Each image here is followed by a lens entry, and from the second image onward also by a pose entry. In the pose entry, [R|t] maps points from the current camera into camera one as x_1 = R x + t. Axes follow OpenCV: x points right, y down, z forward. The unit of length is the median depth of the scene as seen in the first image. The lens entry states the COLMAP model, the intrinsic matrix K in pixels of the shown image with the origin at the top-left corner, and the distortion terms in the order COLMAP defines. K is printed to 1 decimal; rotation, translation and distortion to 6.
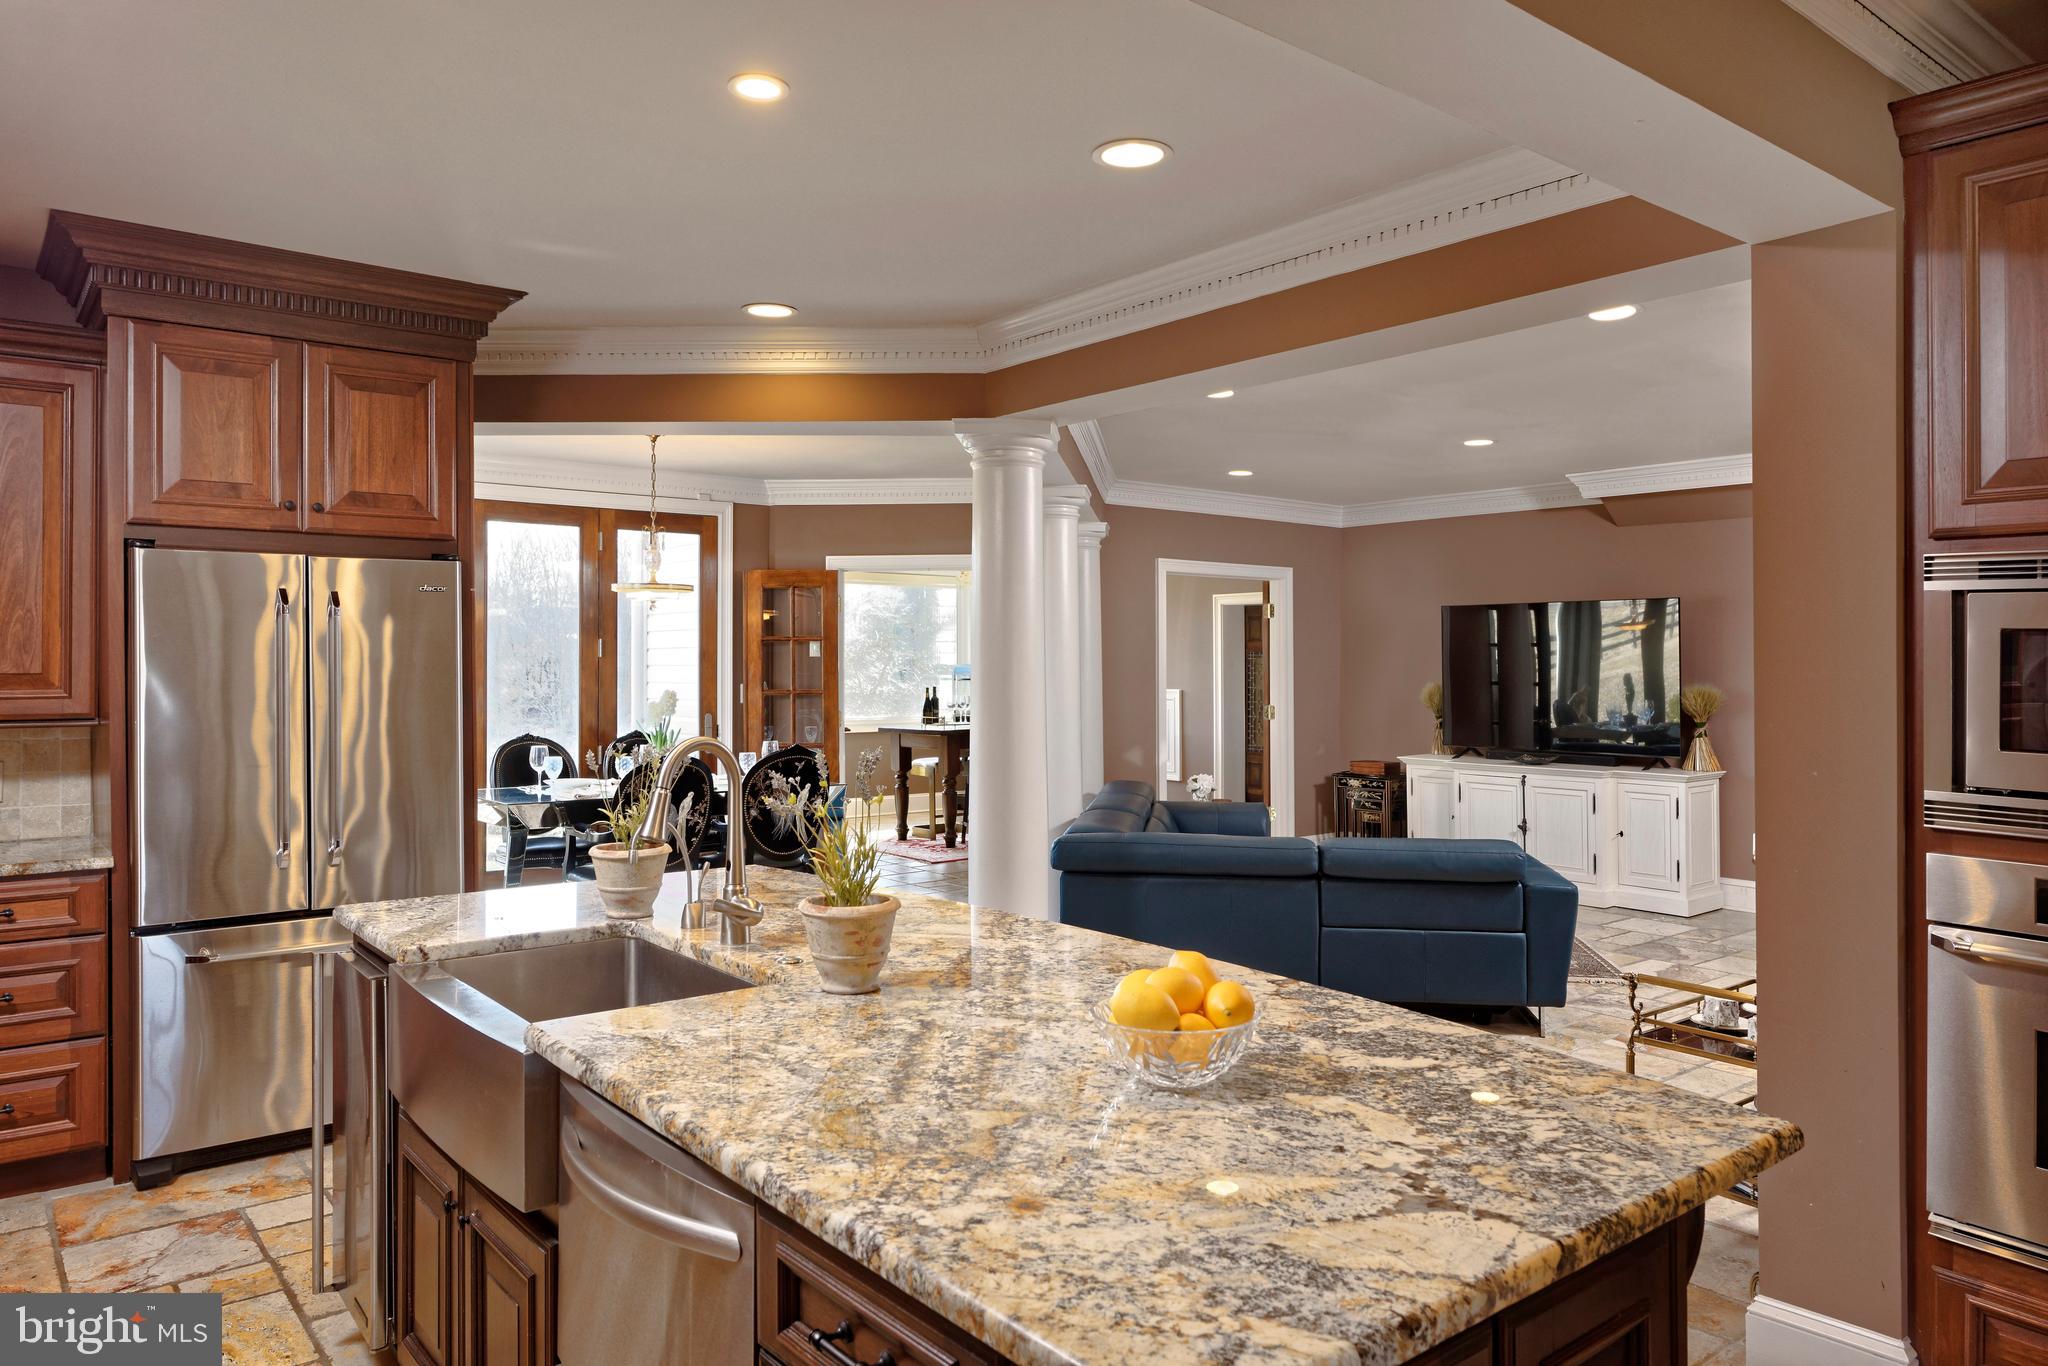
lens RADIAL K [[1476.9, 0, 1024.0], [0, 1476.9, 683.0], [0, 0, 1]] dist [0.005167, 0.000057]
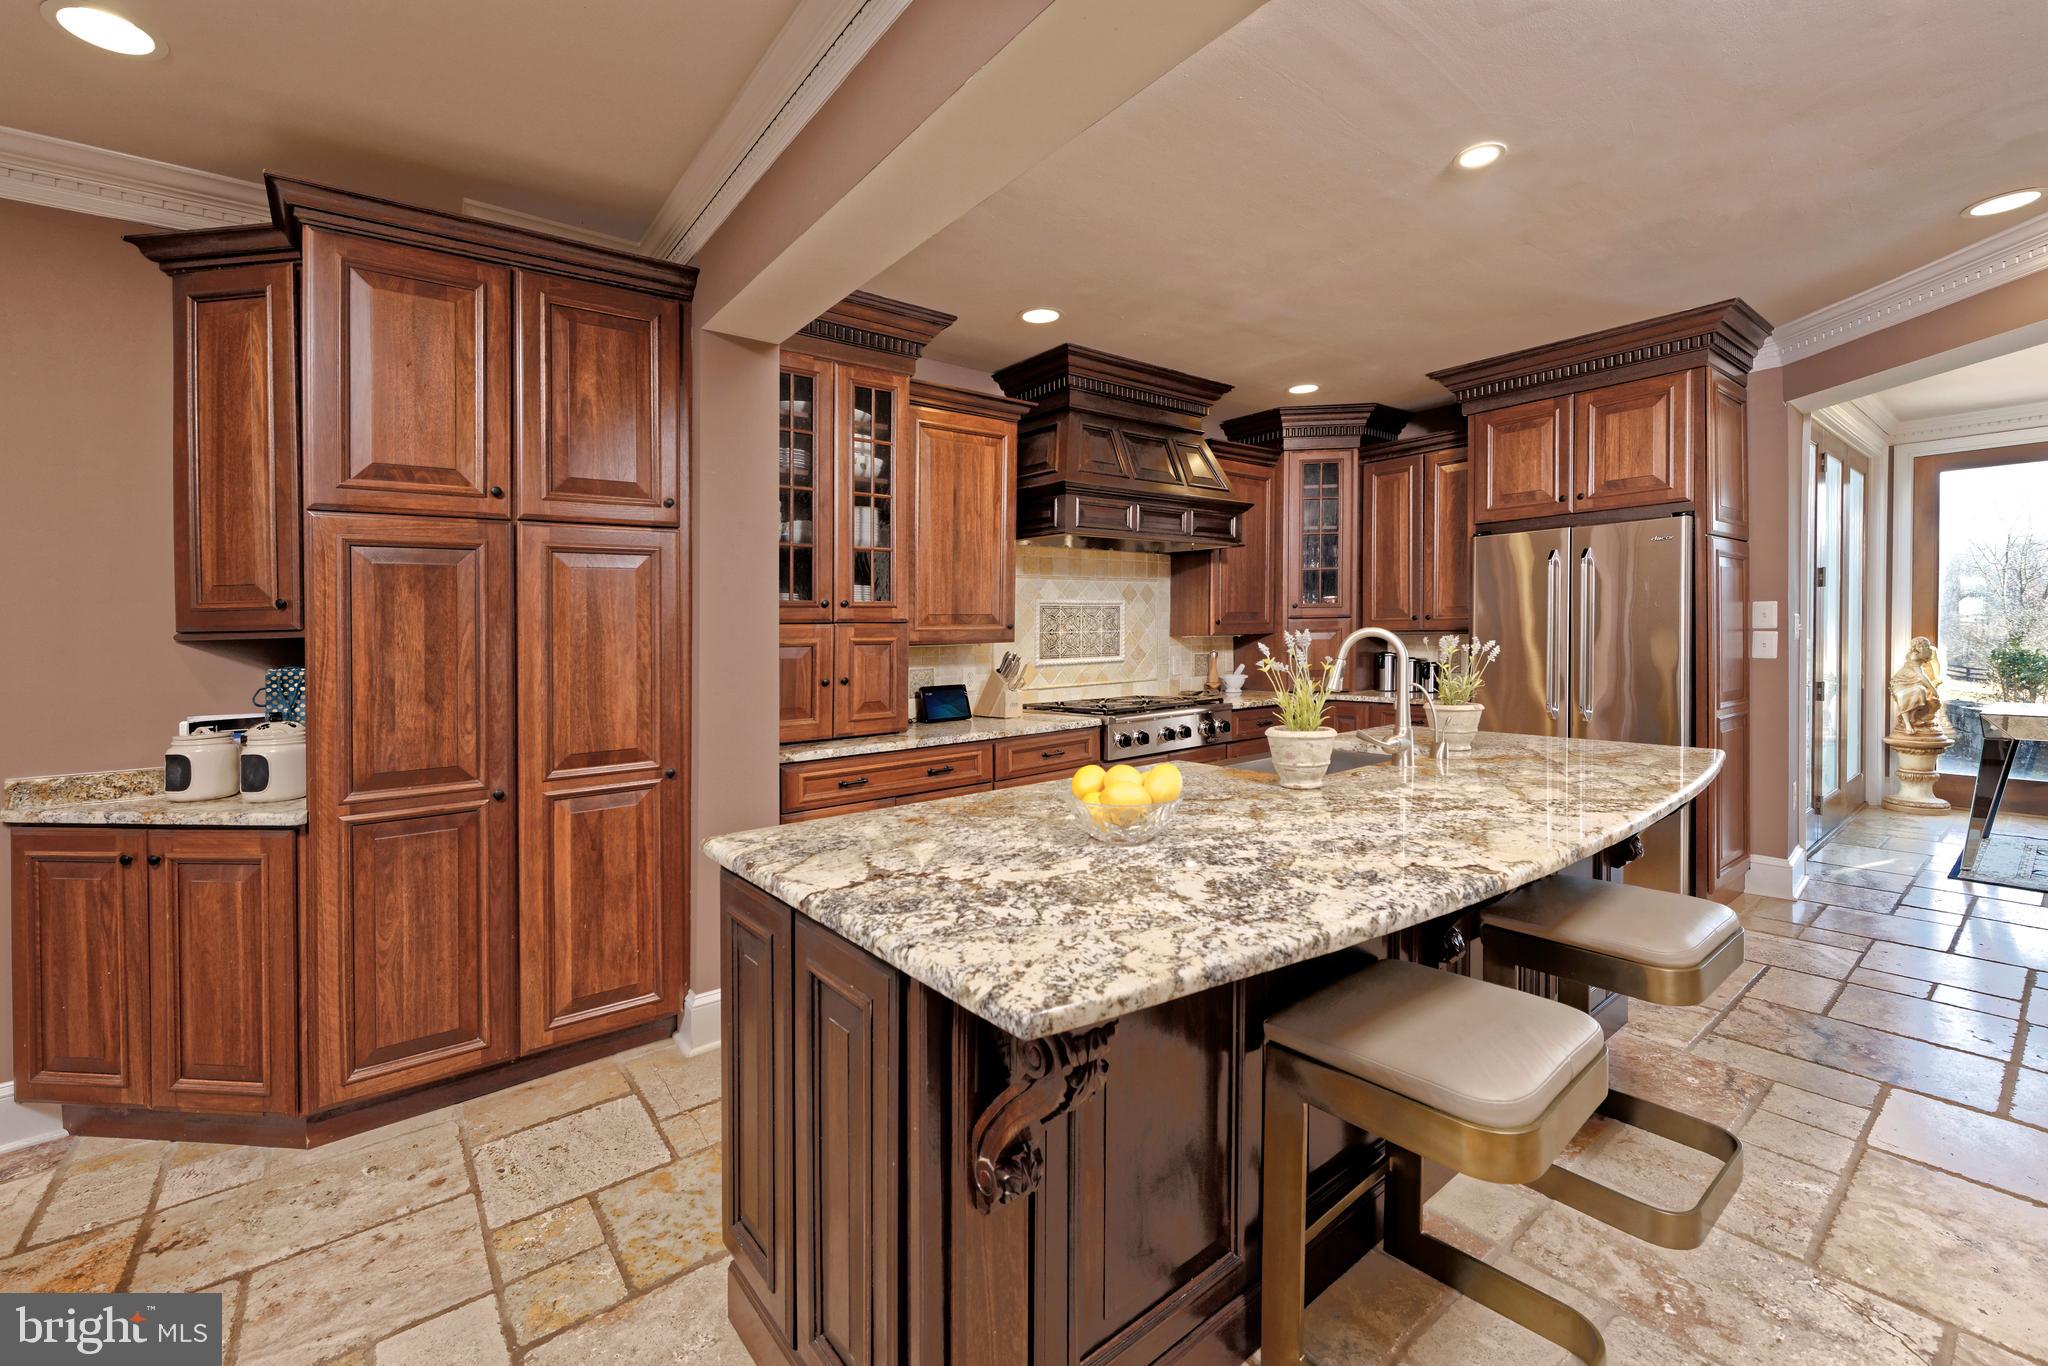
lens RADIAL K [[831.3, 0, 1024.0], [0, 831.3, 683.0], [0, 0, 1]] dist [-0.006759, 0.000106]
pose [[-0.030521, 0.058962, -0.997794, 0.963596], [-0.002987, 0.998249, 0.059081, 0.065934], [0.999530, 0.004784, -0.030291, 0.964198]]
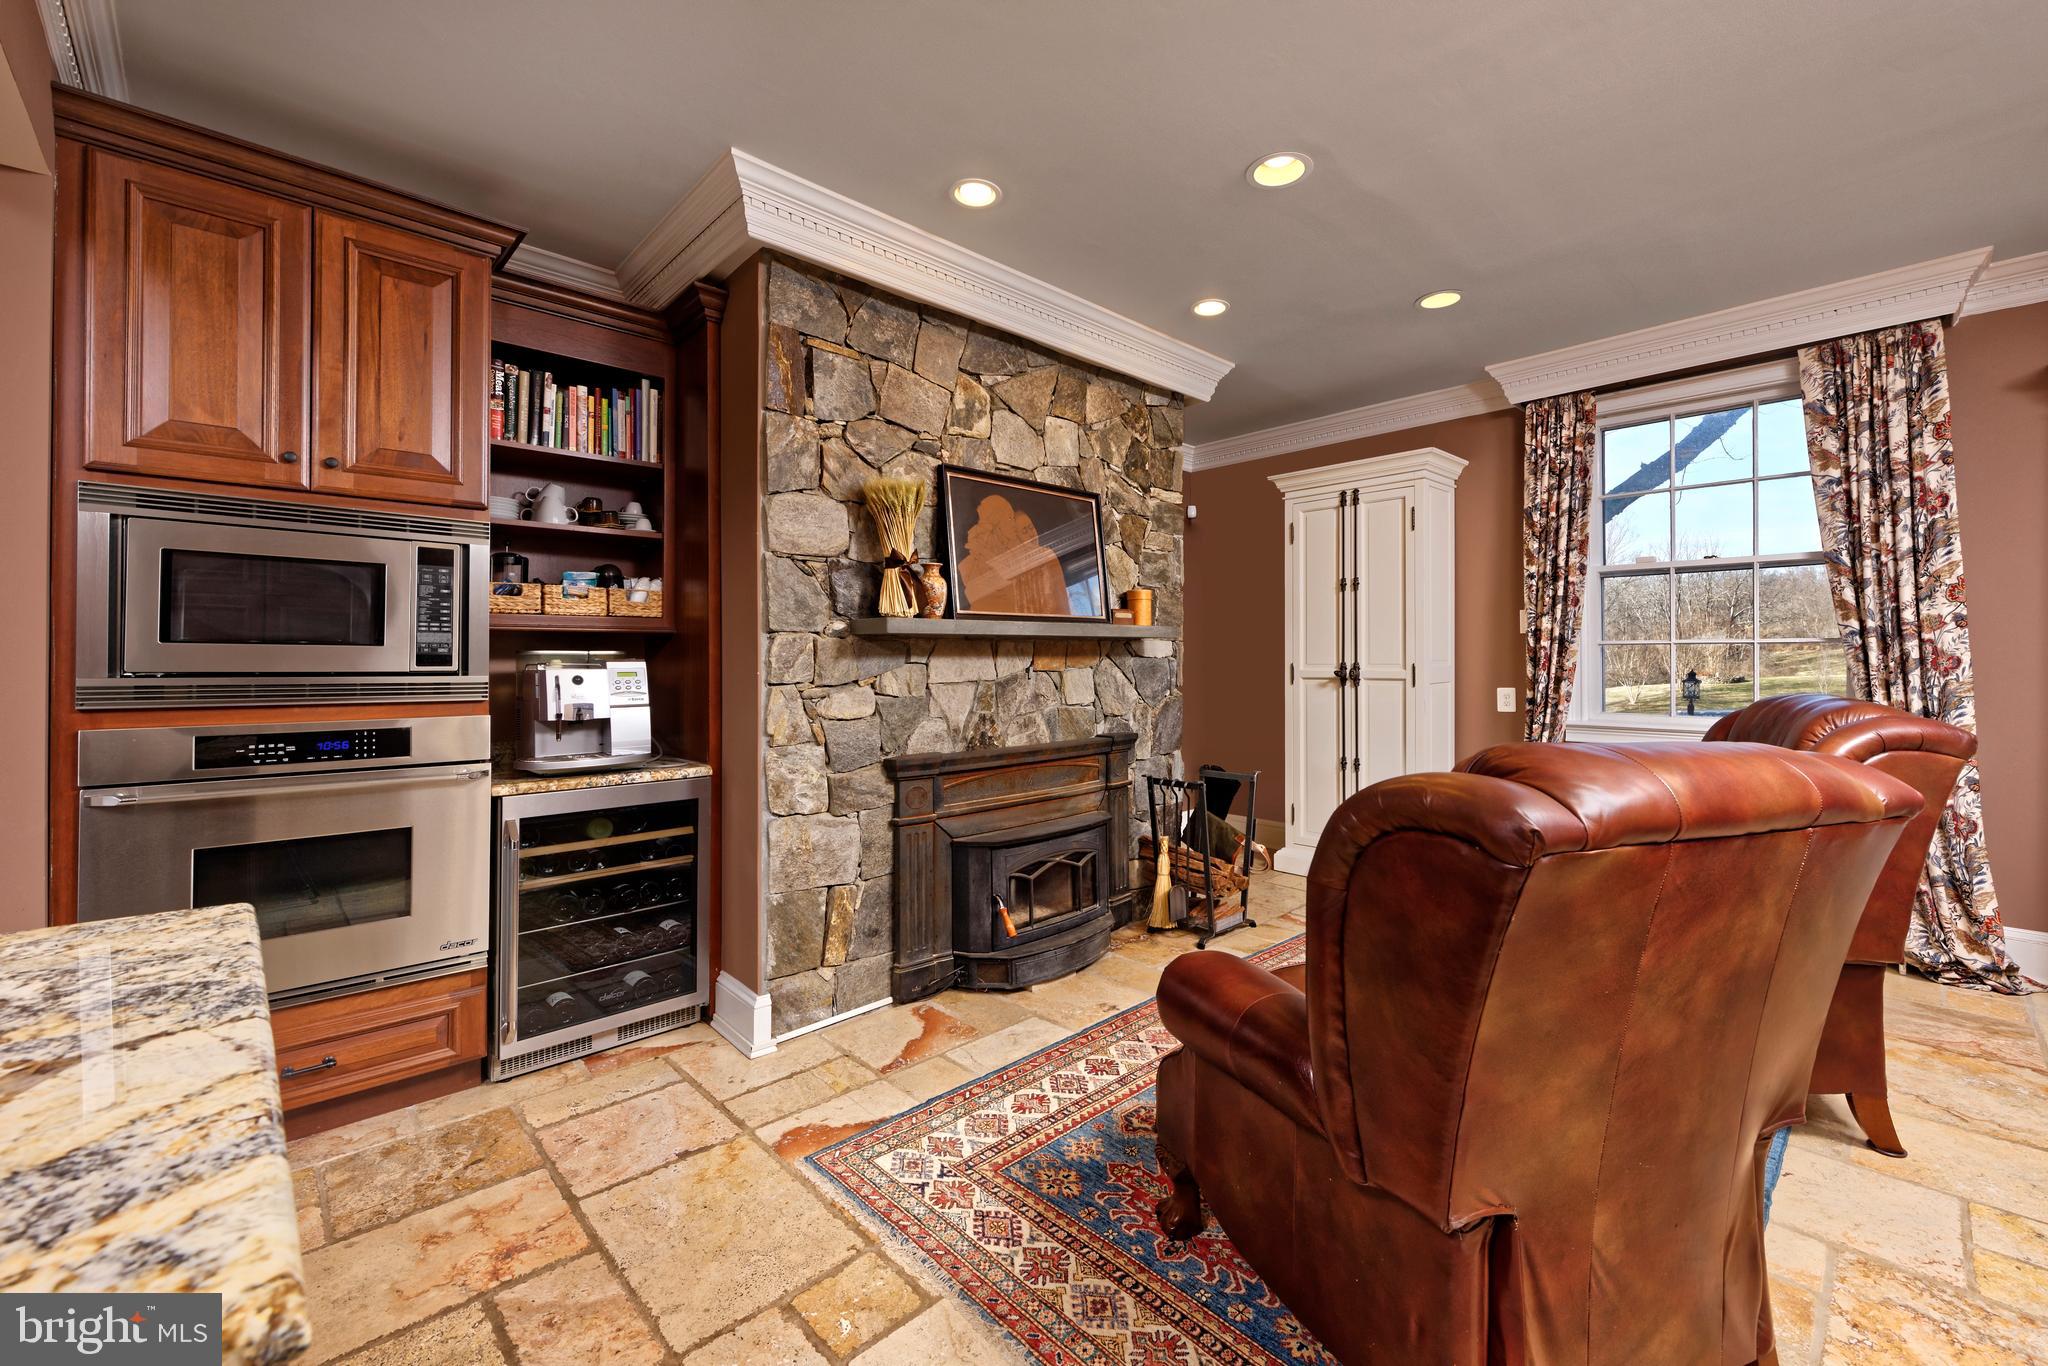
lens RADIAL K [[812.4, 0, 1099.8], [0, 812.4, 647.1], [0, 0, 1]] dist [-0.001125, 0.000049]
pose [[-0.112340, 0.005682, 0.993654, -0.195415], [0.032620, 0.999466, -0.002028, 0.110304], [-0.993134, 0.032185, -0.112465, 0.368646]]
